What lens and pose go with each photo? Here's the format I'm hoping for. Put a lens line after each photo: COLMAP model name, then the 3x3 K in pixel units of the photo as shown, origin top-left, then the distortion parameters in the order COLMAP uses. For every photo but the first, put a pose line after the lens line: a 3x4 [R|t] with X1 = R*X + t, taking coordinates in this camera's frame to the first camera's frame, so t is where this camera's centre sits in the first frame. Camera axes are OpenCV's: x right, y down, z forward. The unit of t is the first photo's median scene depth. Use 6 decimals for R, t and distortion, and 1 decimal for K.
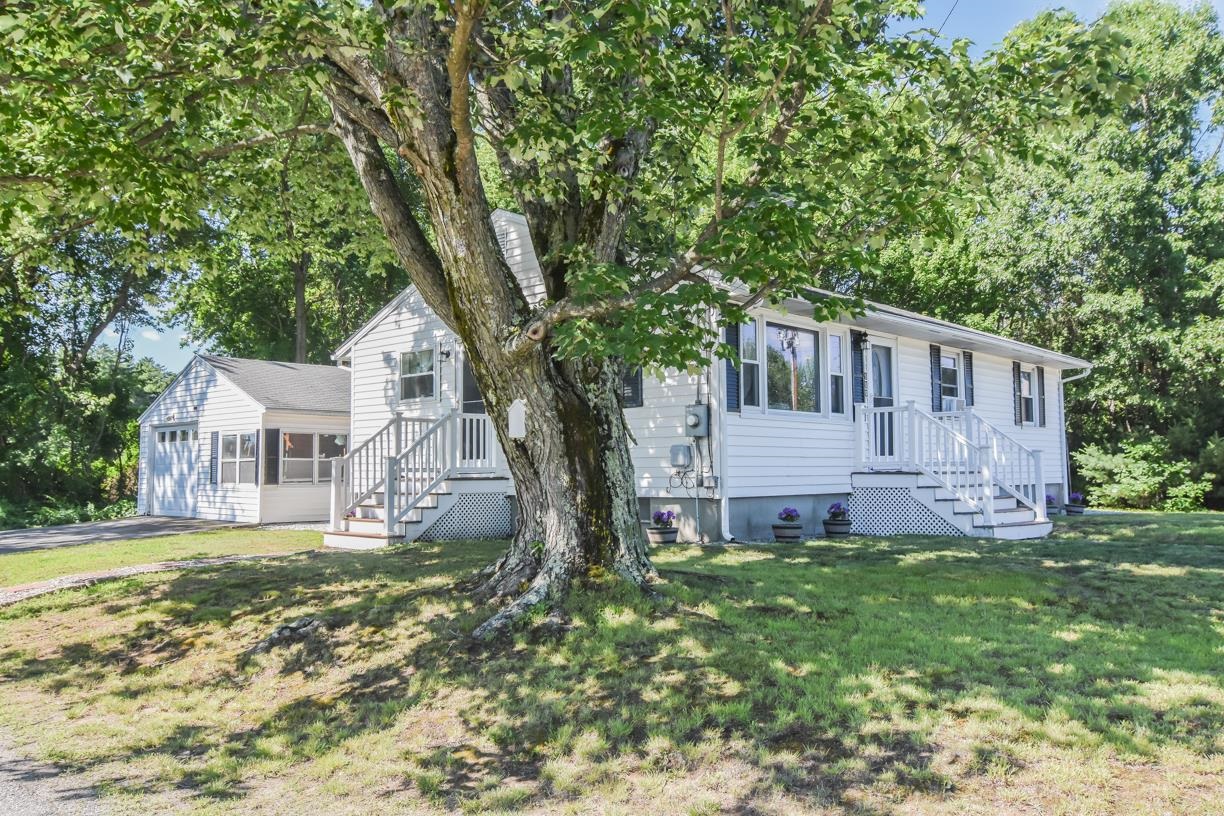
lens RADIAL K [[969.1, 0, 612.0], [0, 969.1, 408.0], [0, 0, 1]] dist [0.000743, 0.000276]
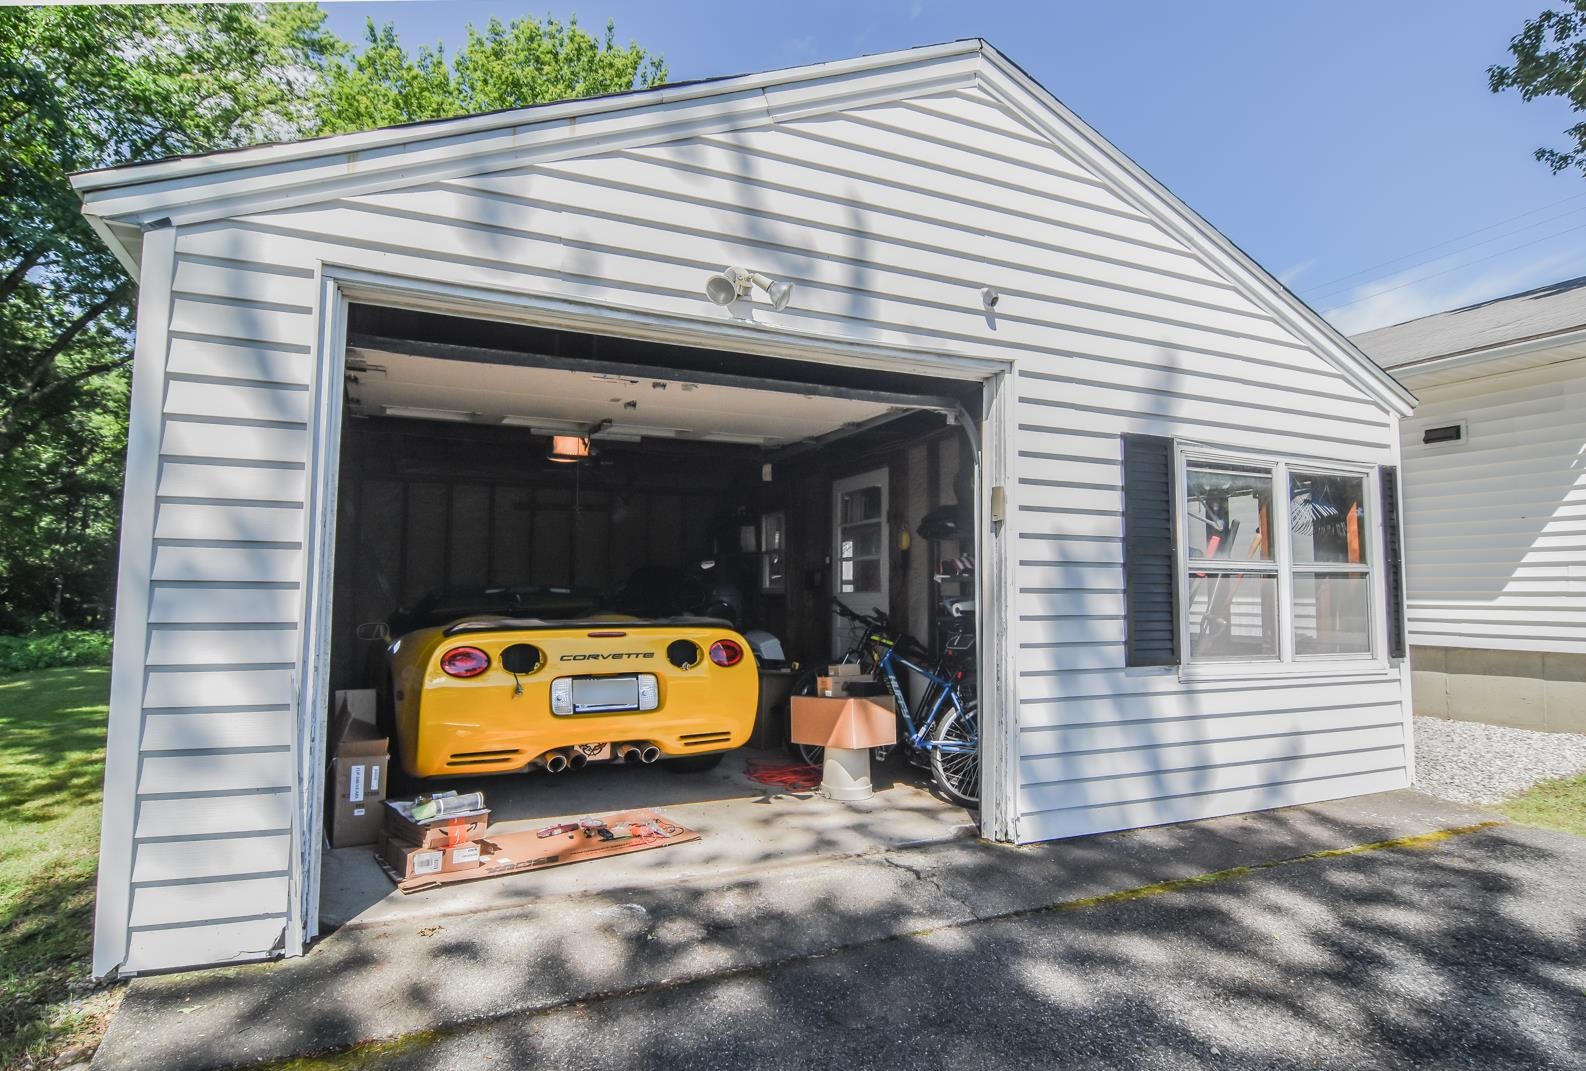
lens RADIAL K [[863.1, 0, 793.0], [0, 863.1, 535.5], [0, 0, 1]] dist [-0.003752, -0.001085]
pose [[0.371403, 0.075297, 0.925413, -0.820154], [-0.065660, 0.996341, -0.054716, 0.084169], [-0.926147, -0.040441, 0.374988, 1.304370]]
